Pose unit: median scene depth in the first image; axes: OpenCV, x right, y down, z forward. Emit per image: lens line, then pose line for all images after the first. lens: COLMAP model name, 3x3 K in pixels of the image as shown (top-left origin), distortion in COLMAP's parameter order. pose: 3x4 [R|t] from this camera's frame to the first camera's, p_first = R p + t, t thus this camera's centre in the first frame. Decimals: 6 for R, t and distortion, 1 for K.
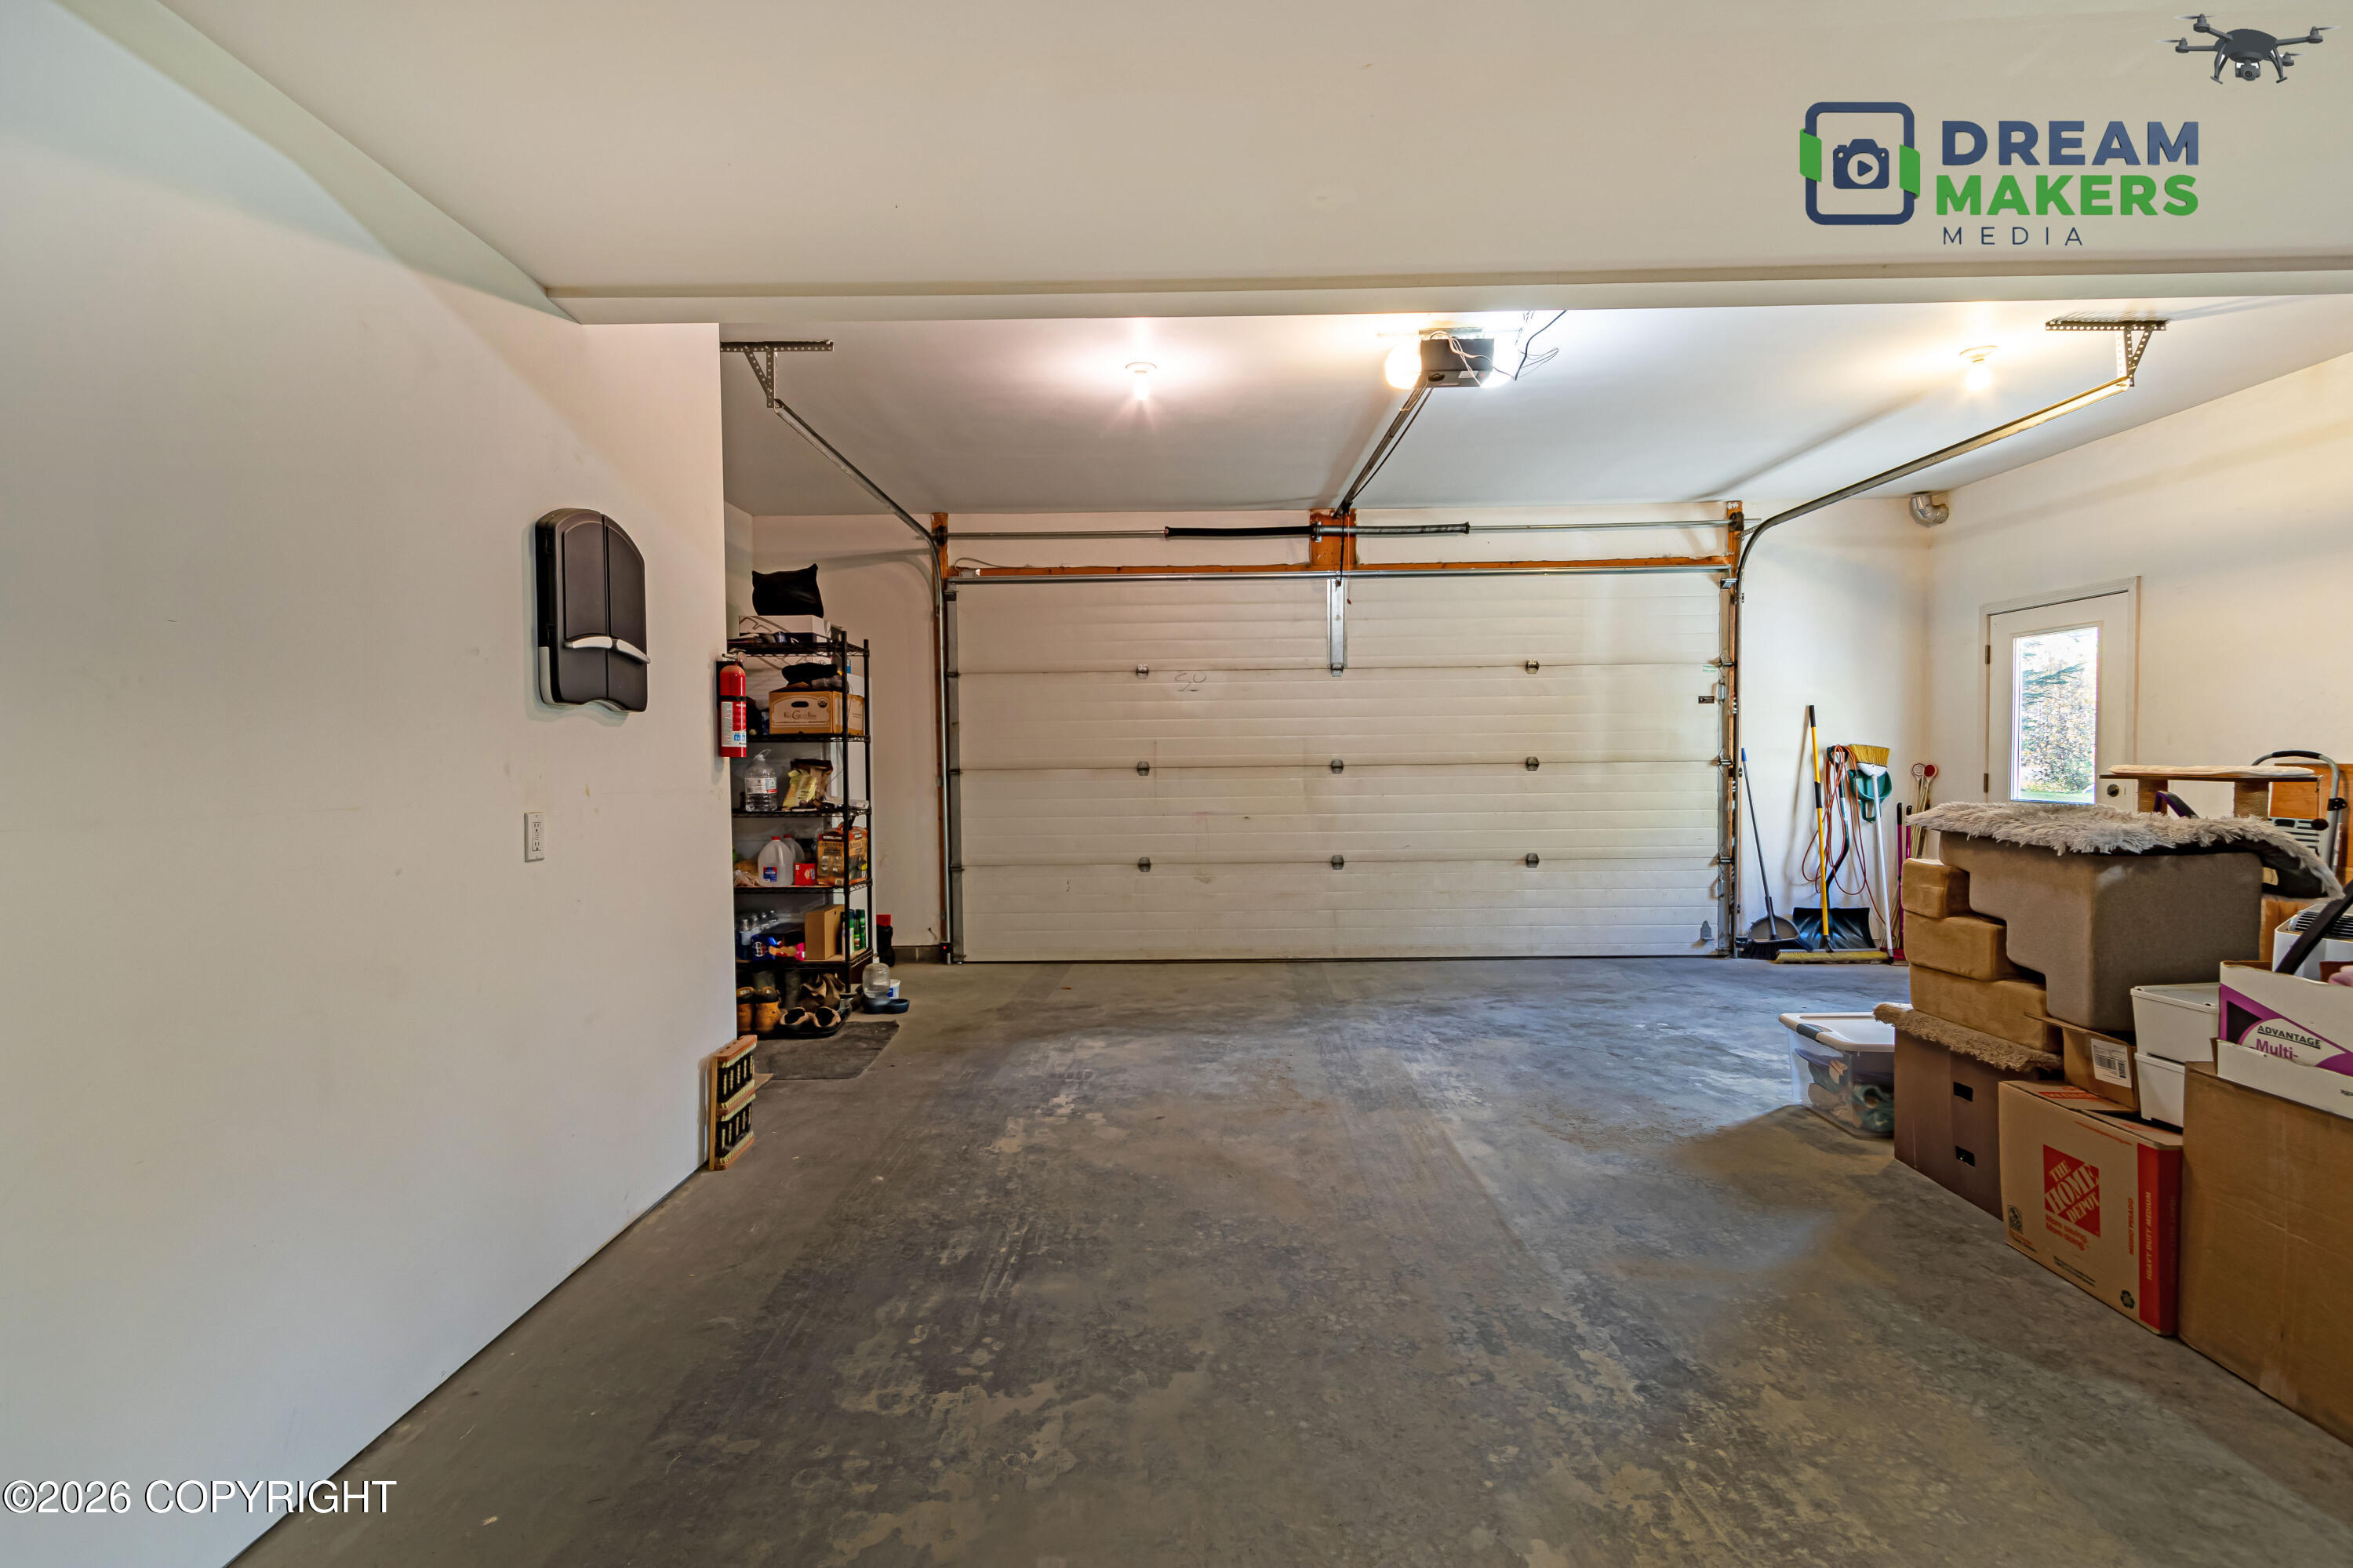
lens RADIAL K [[1087.1, 0, 1176.8], [0, 1087.1, 773.3], [0, 0, 1]] dist [-0.000862, -0.000313]
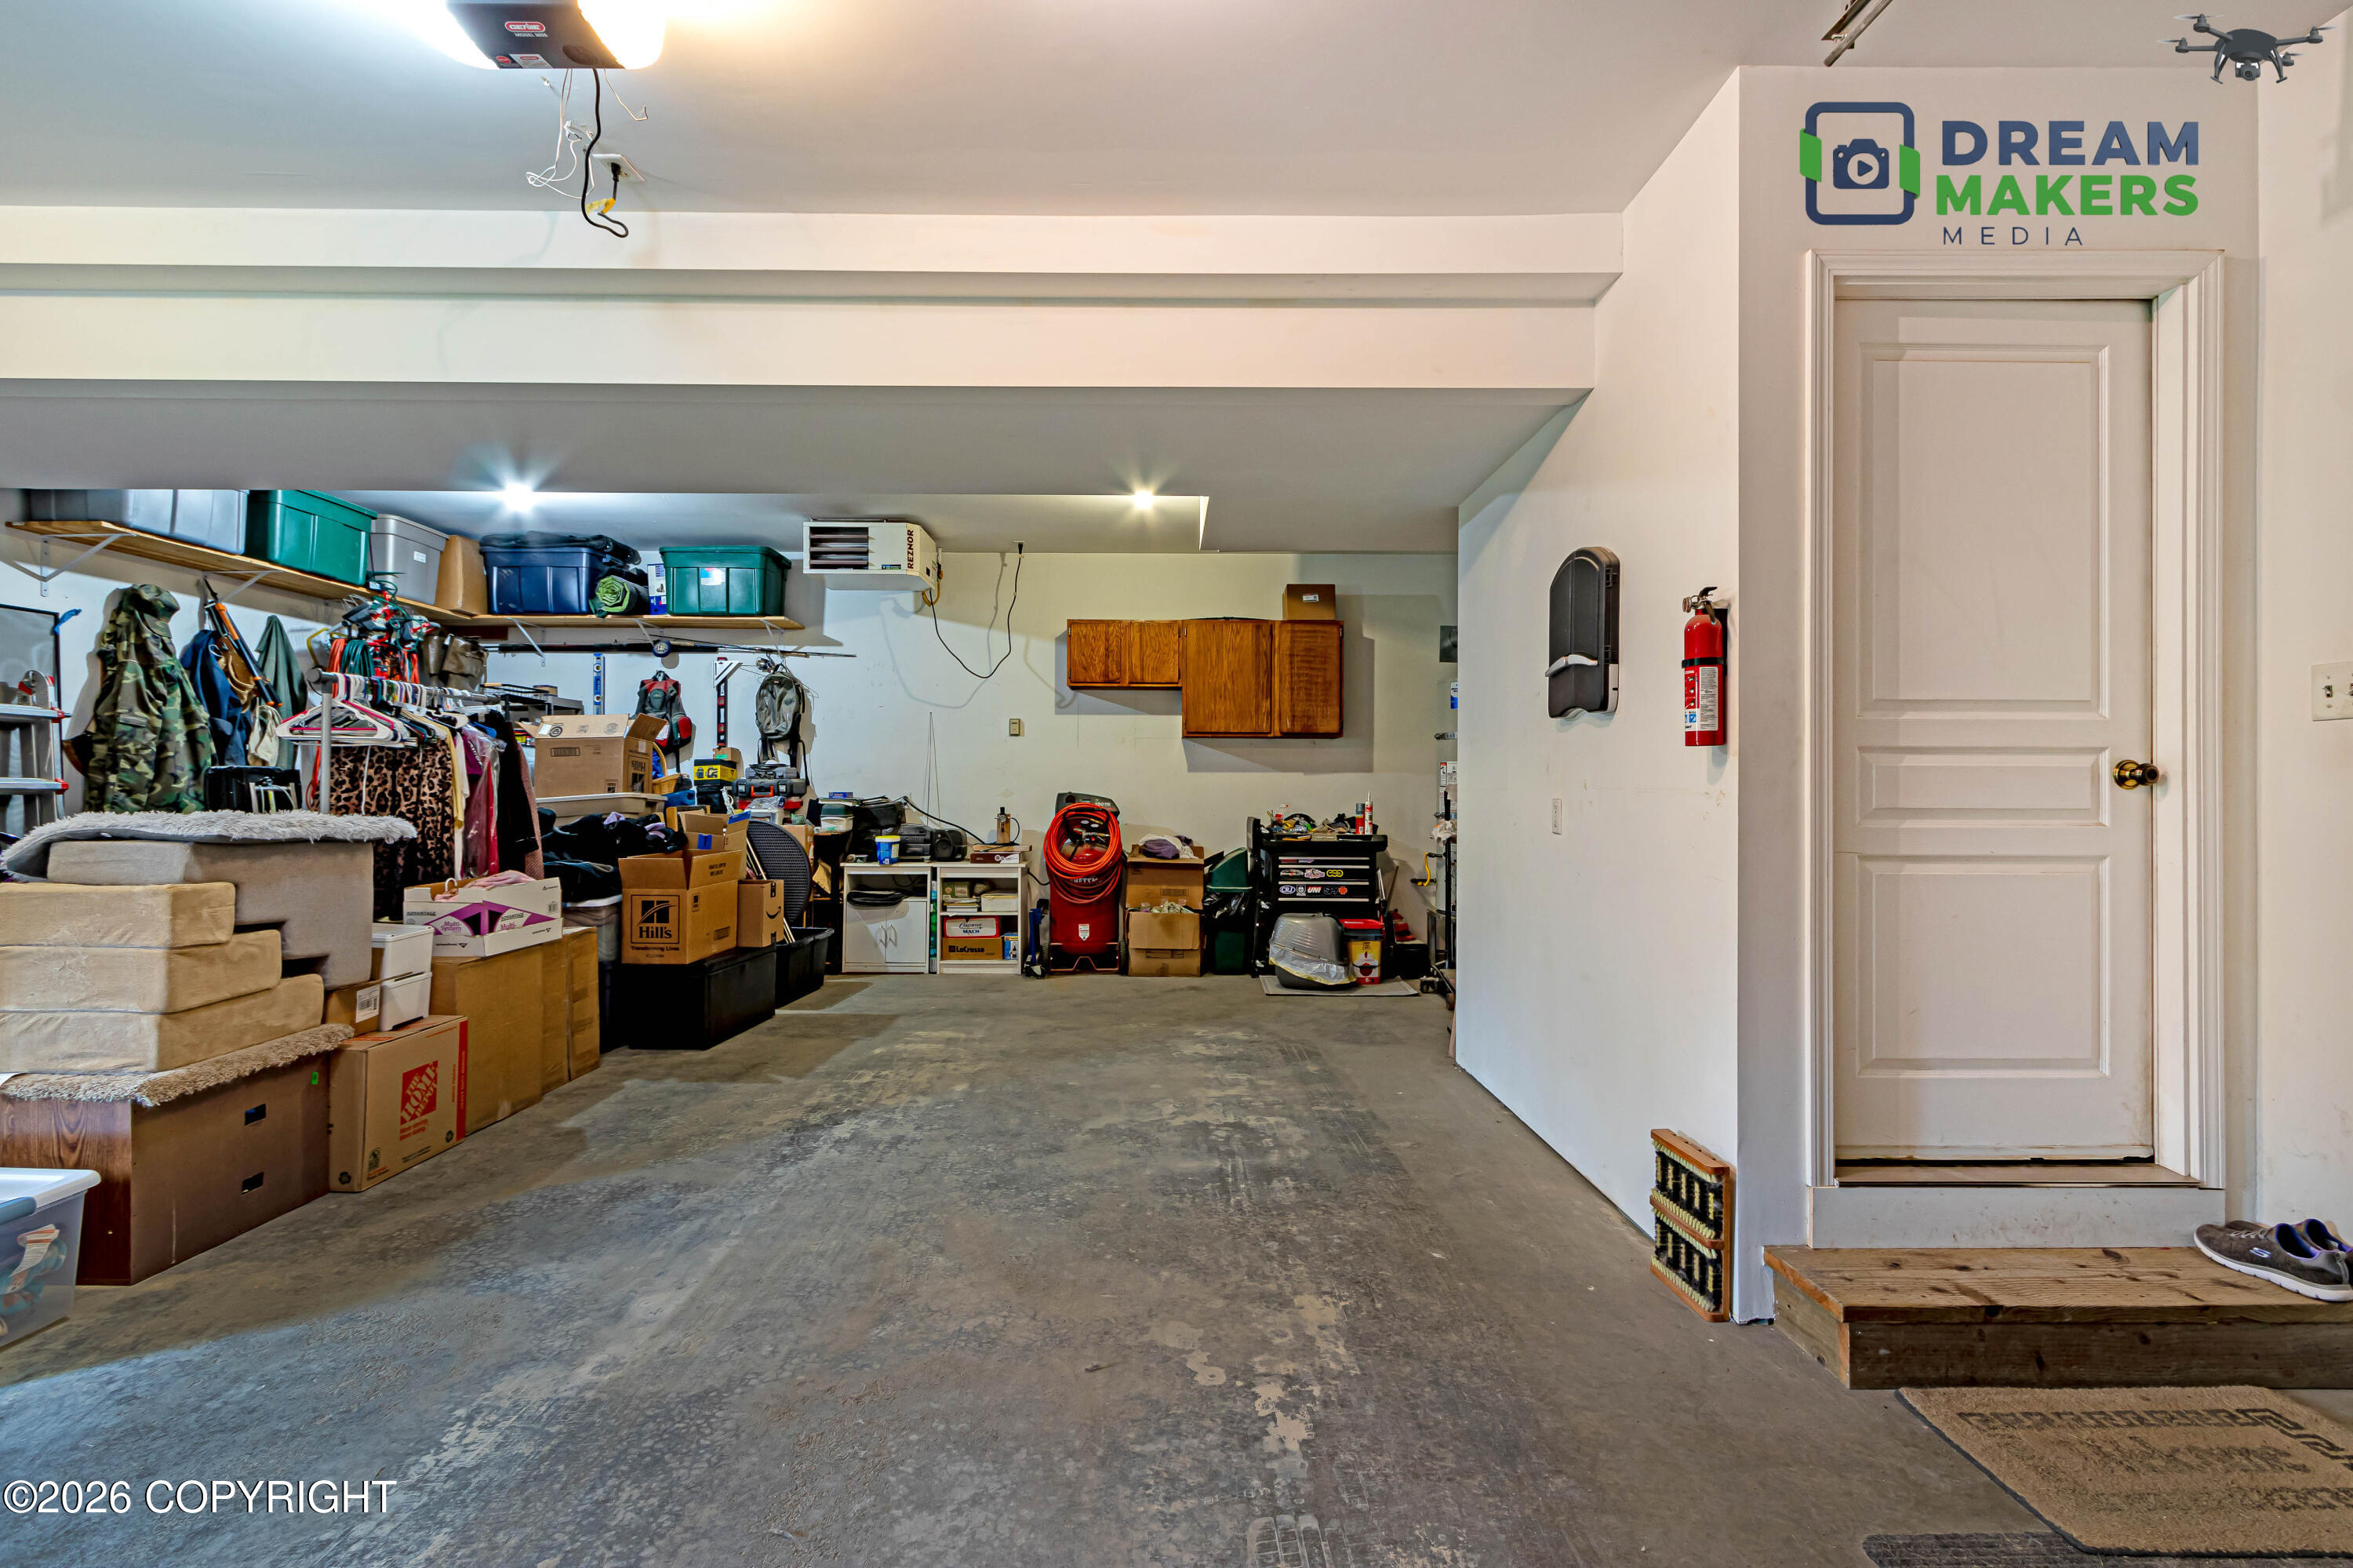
lens RADIAL K [[1087.7, 0, 1135.4], [0, 1087.7, 786.3], [0, 0, 1]] dist [-0.000226, -0.000121]
pose [[-0.999900, 0.006634, 0.012517, -0.063757], [0.006756, 0.999930, 0.009759, 0.003117], [-0.012452, 0.009843, -0.999874, 2.162961]]
